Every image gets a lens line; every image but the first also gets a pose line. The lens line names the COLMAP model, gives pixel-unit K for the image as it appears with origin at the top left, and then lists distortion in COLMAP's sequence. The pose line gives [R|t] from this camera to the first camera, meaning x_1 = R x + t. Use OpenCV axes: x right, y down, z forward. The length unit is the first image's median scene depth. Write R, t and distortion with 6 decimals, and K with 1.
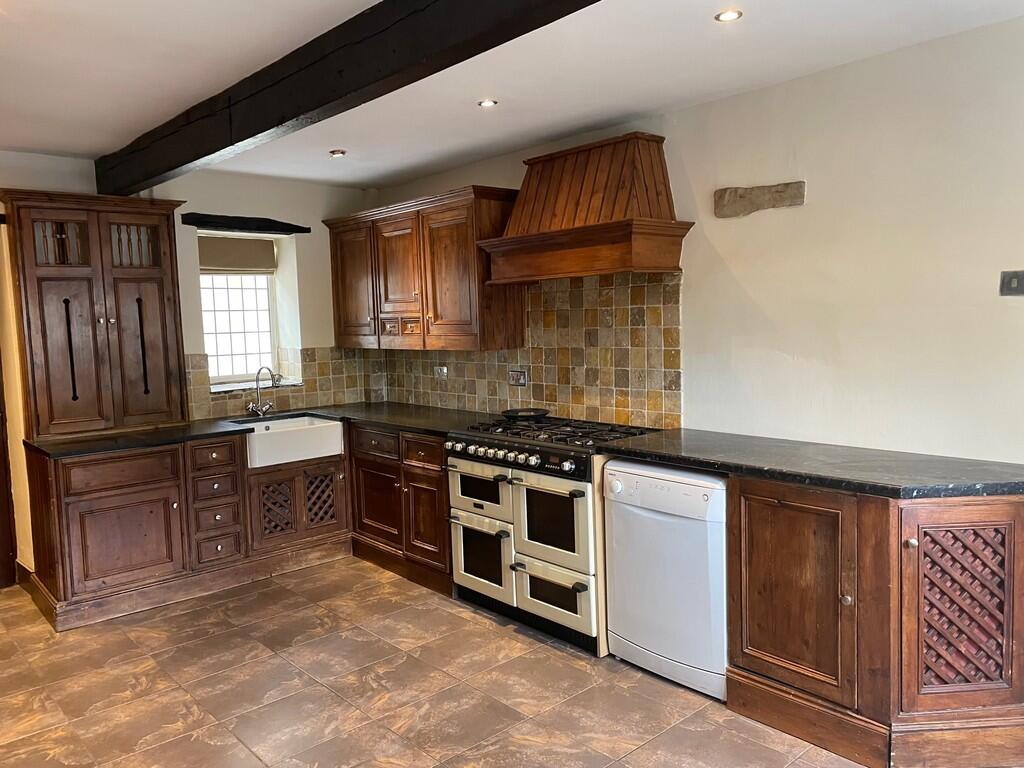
lens RADIAL K [[768.8, 0, 522.8], [0, 768.8, 379.6], [0, 0, 1]] dist [0.102653, -0.150763]
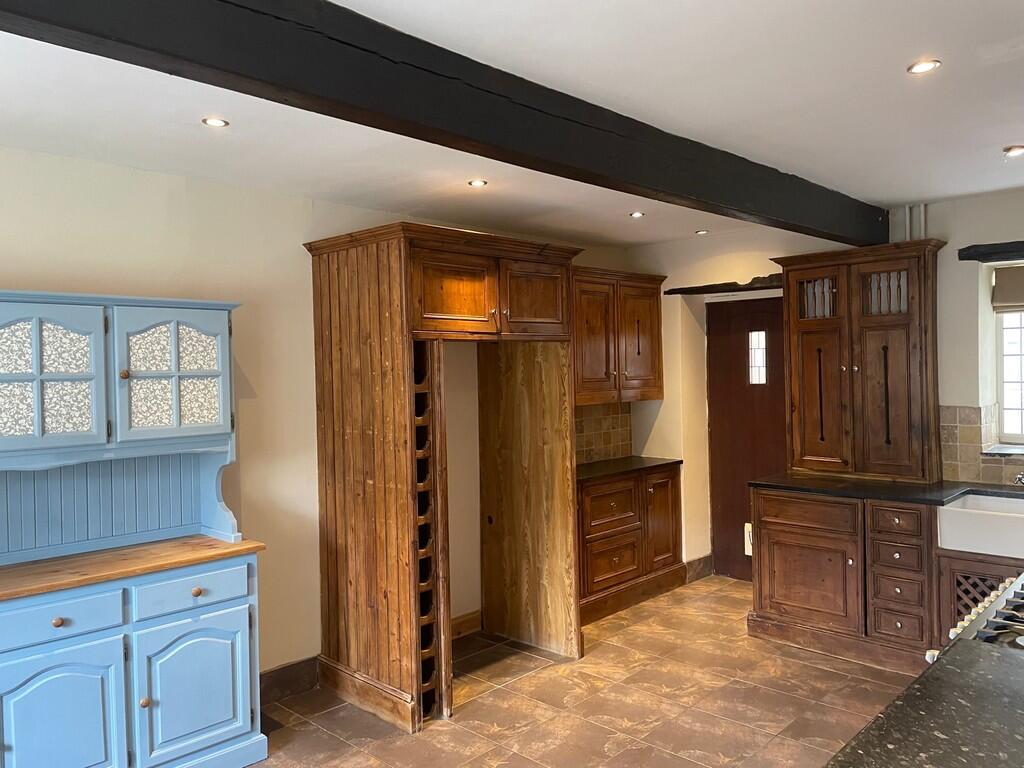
lens RADIAL K [[768.8, 0, 522.8], [0, 768.8, 379.6], [0, 0, 1]] dist [0.102653, -0.150763]
pose [[0.062939, 0.044787, -0.997012, 0.482077], [-0.061894, 0.997245, 0.040890, -0.077817], [0.996096, 0.059135, 0.065537, 0.509829]]
